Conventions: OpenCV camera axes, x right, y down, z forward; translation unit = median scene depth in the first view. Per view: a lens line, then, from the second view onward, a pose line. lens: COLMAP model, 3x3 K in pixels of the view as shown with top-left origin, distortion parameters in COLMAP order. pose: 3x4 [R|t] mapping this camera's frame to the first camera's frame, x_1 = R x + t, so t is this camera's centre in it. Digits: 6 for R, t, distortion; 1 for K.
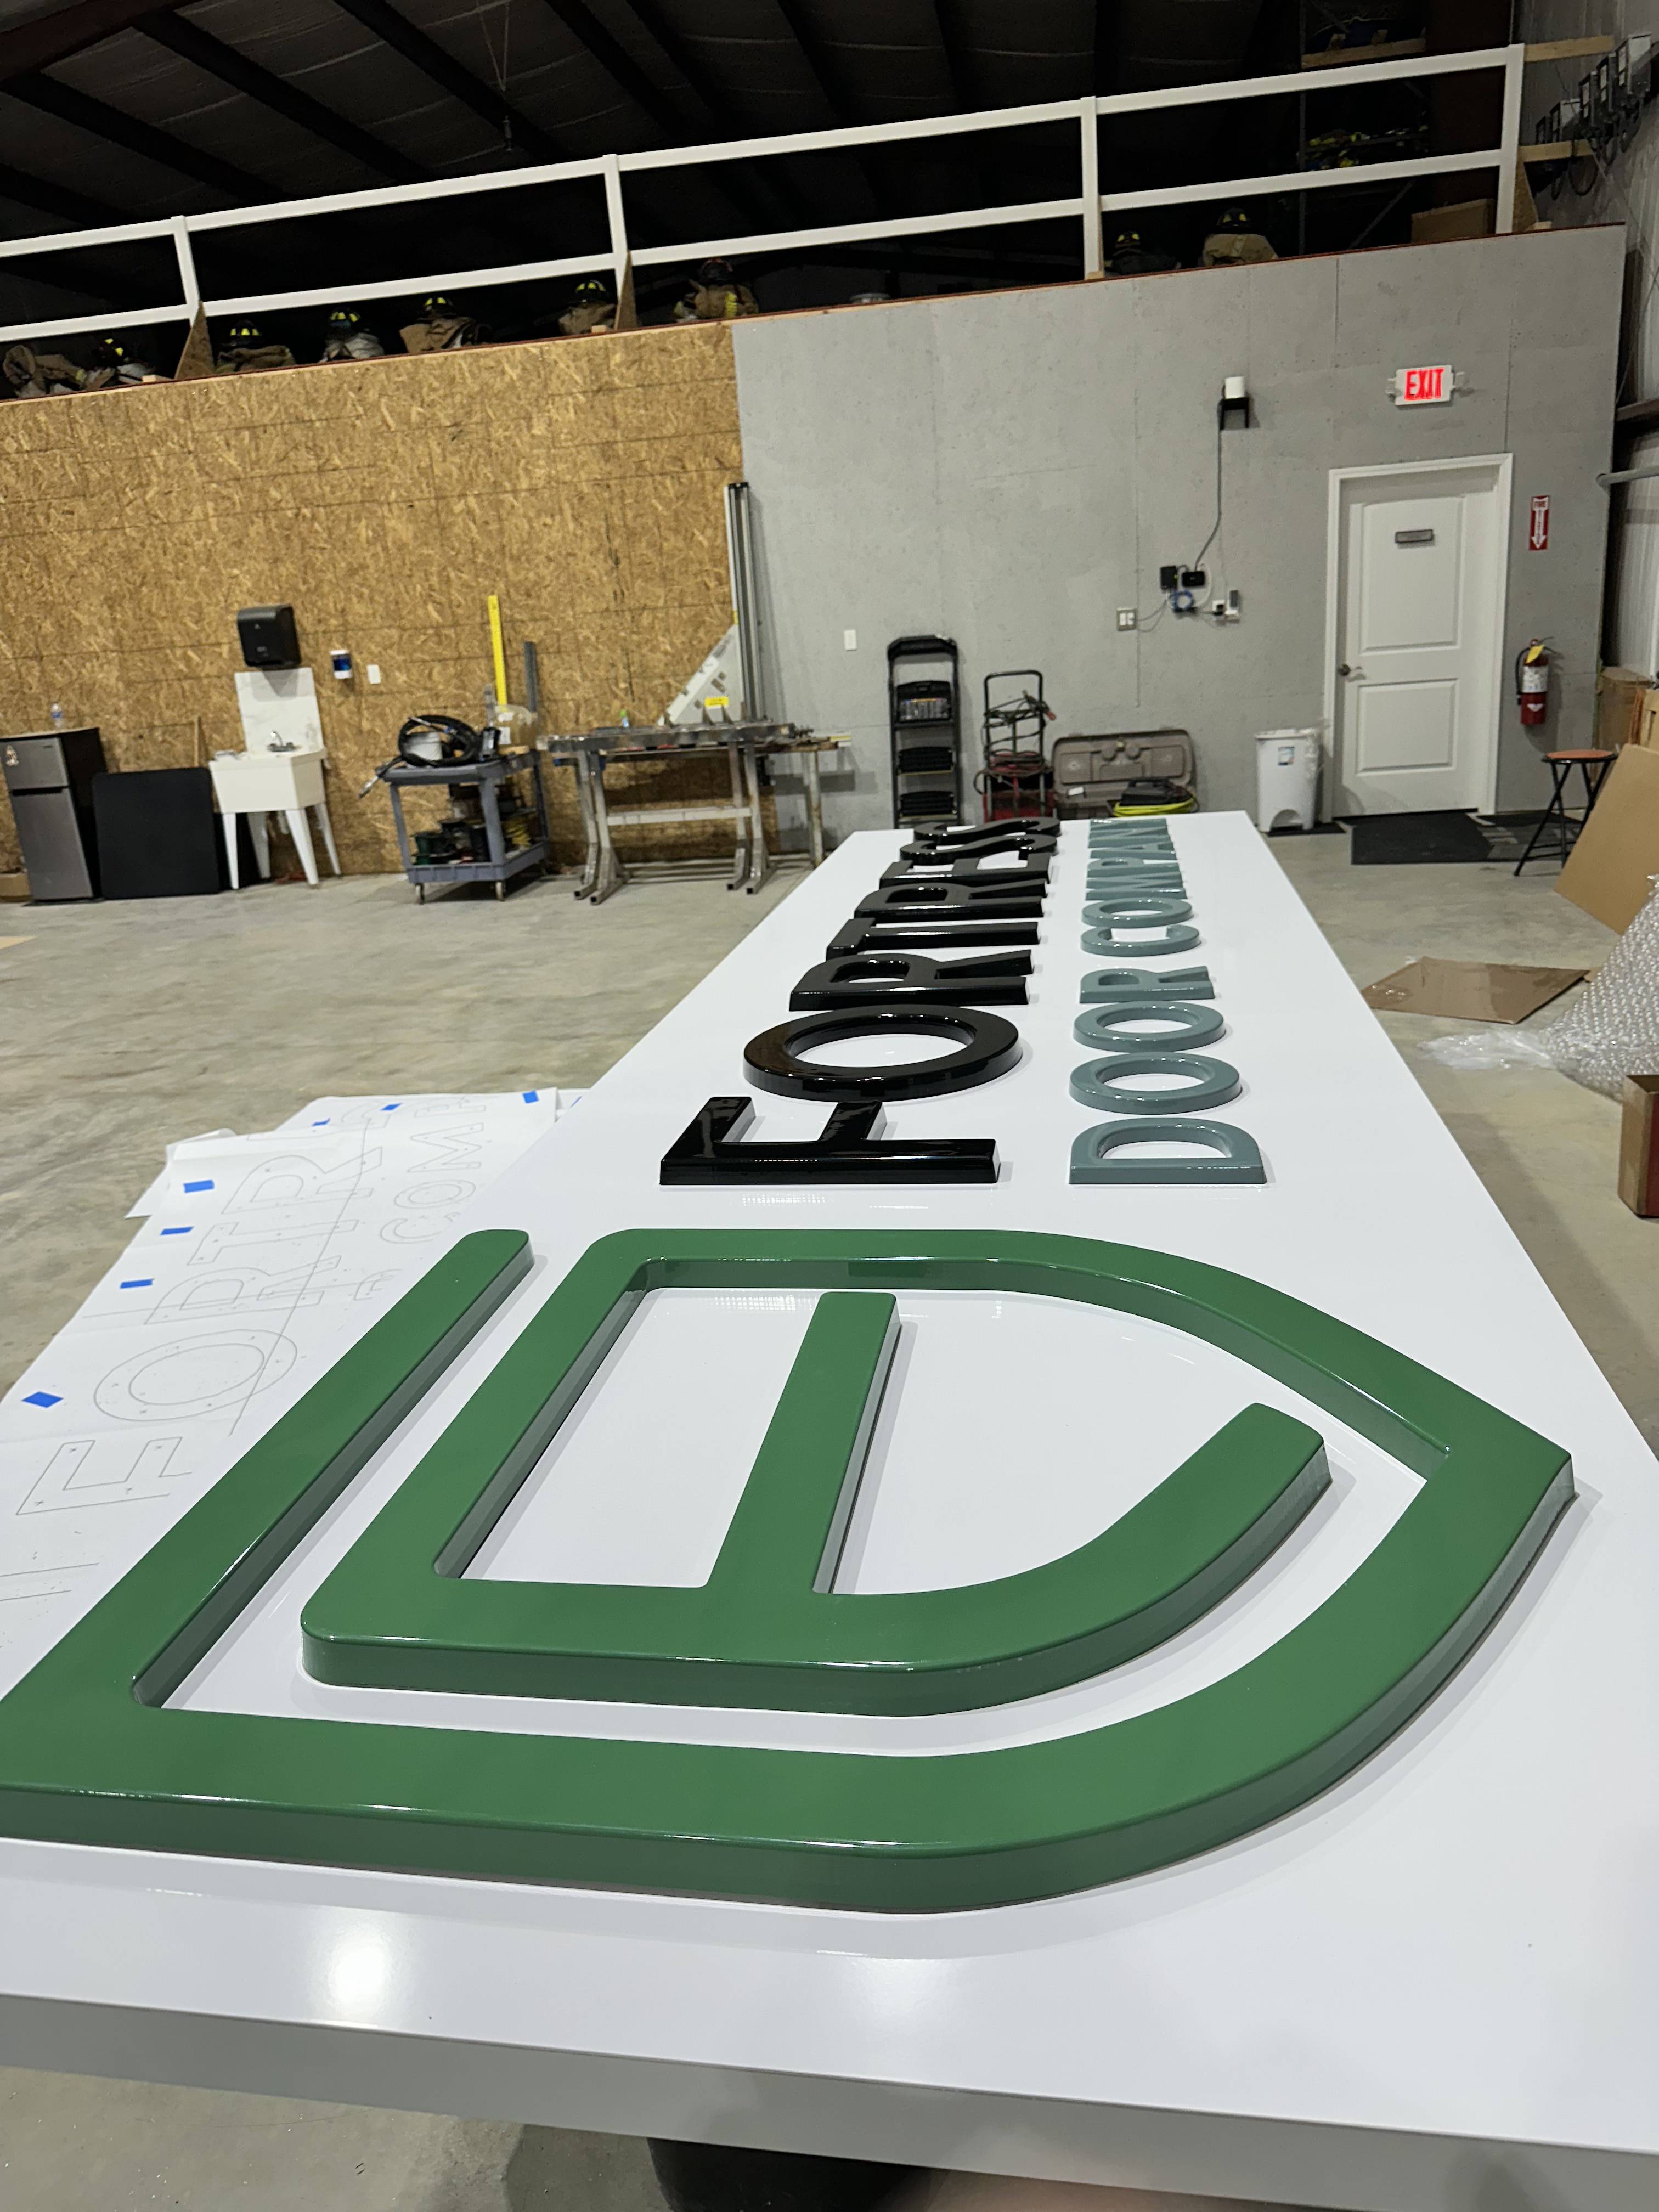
lens RADIAL K [[1570.4, 0, 819.6], [0, 1570.4, 1128.8], [0, 0, 1]] dist [0.012754, -0.034434]
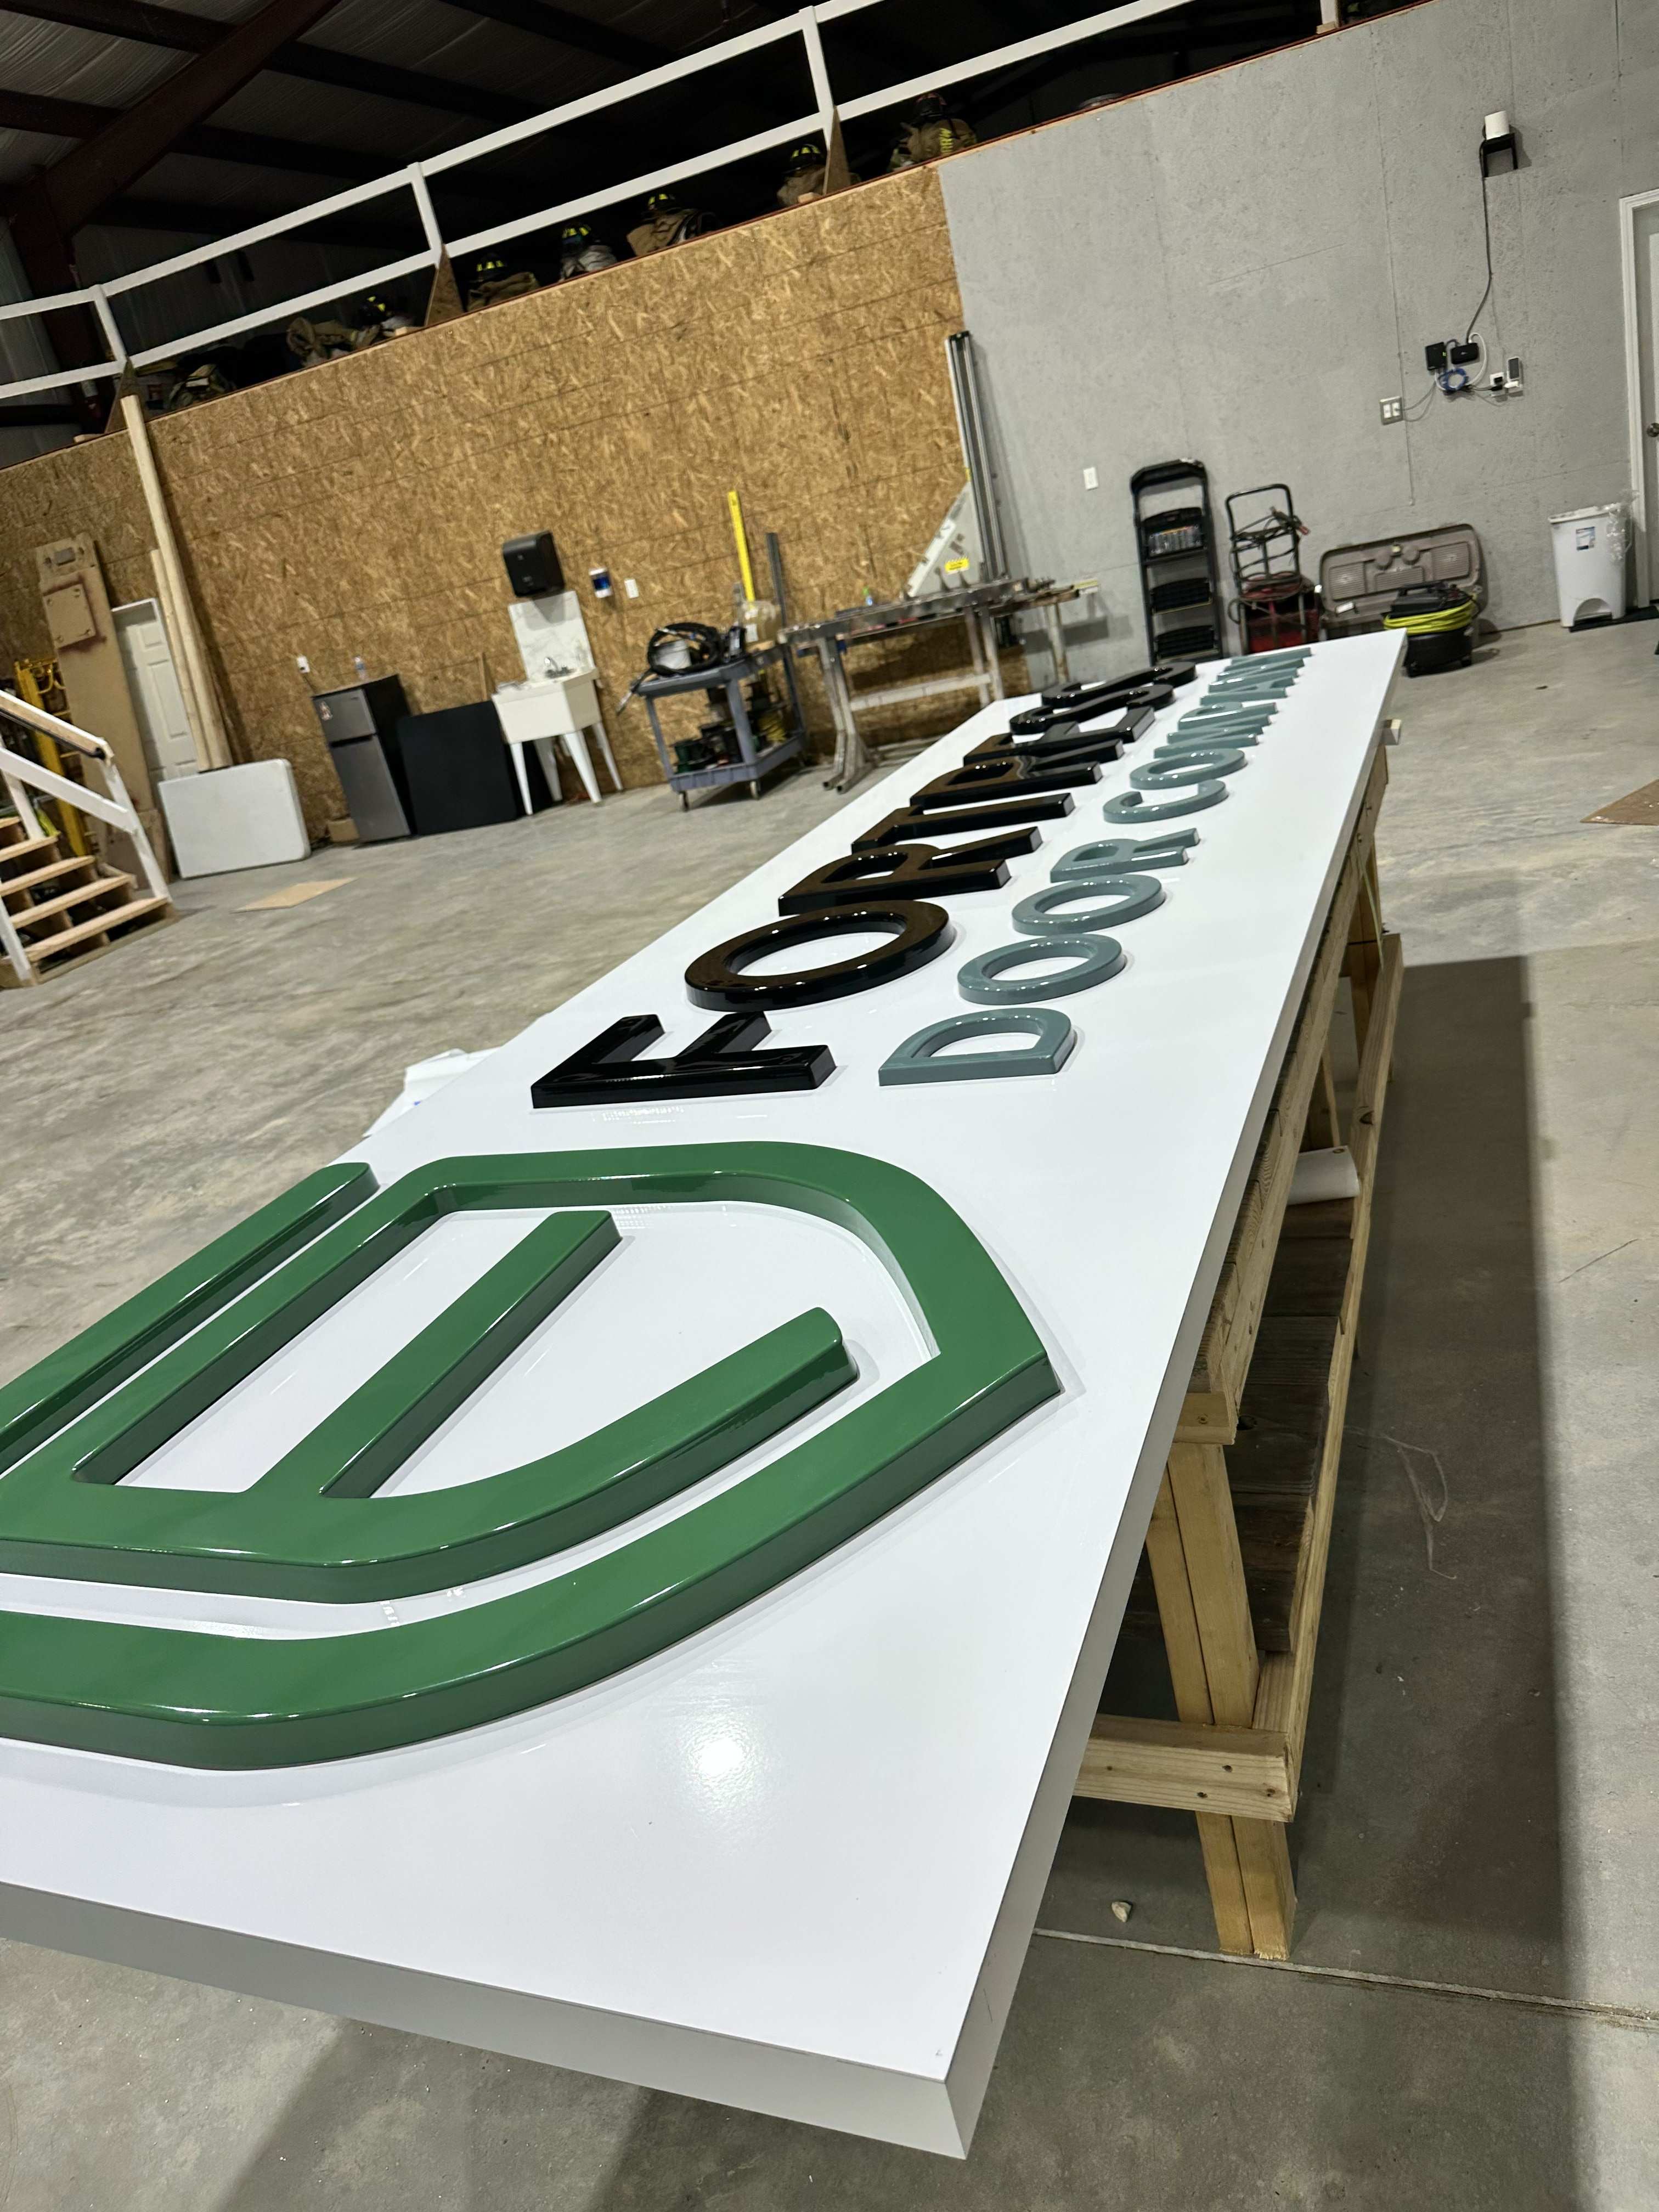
lens RADIAL K [[1570.4, 0, 815.4], [0, 1570.4, 1148.0], [0, 0, 1]] dist [0.012754, -0.034434]
pose [[0.968285, -0.056395, -0.243400, 0.066995], [0.079582, 0.993068, 0.086497, -0.003296], [0.236835, -0.103124, 0.966061, -0.007570]]
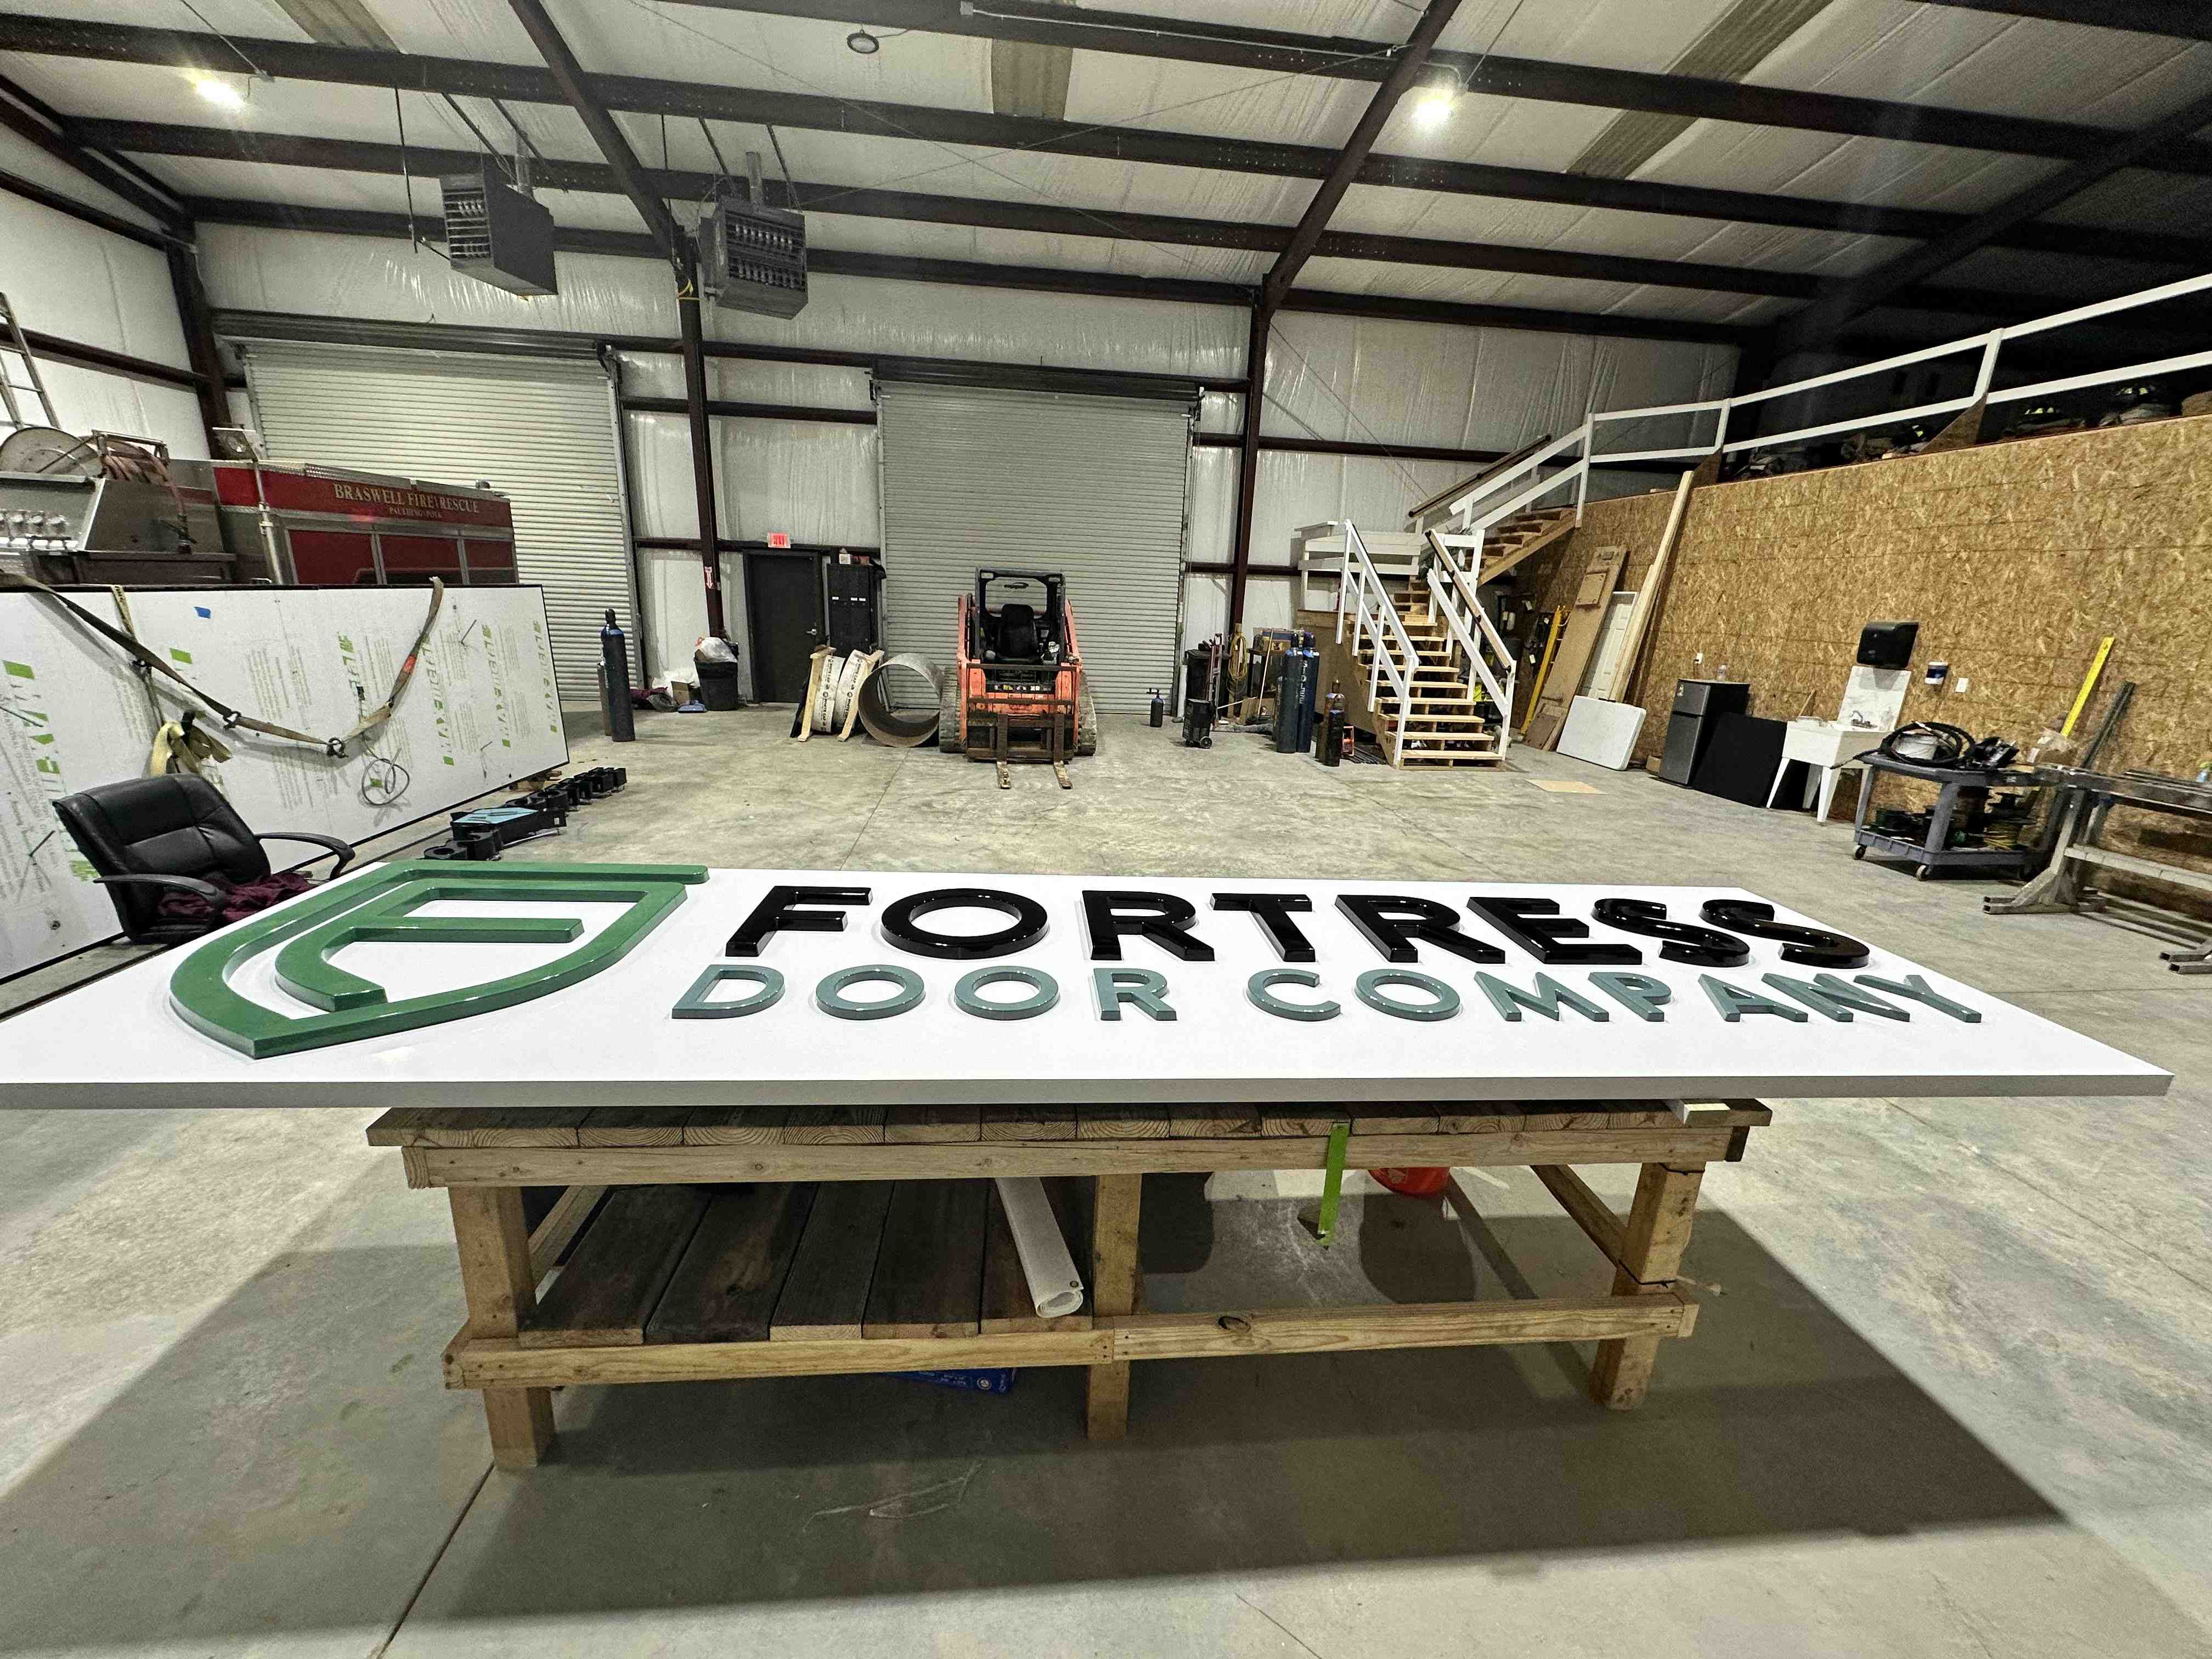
lens RADIAL K [[873.5, 0, 1099.9], [0, 873.5, 840.9], [0, 0, 1]] dist [-0.003239, 0.000535]
pose [[0.245650, 0.345836, -0.905568, 0.224412], [-0.361521, 0.899478, 0.245442, -0.104362], [0.899421, 0.267089, 0.345984, 0.187730]]
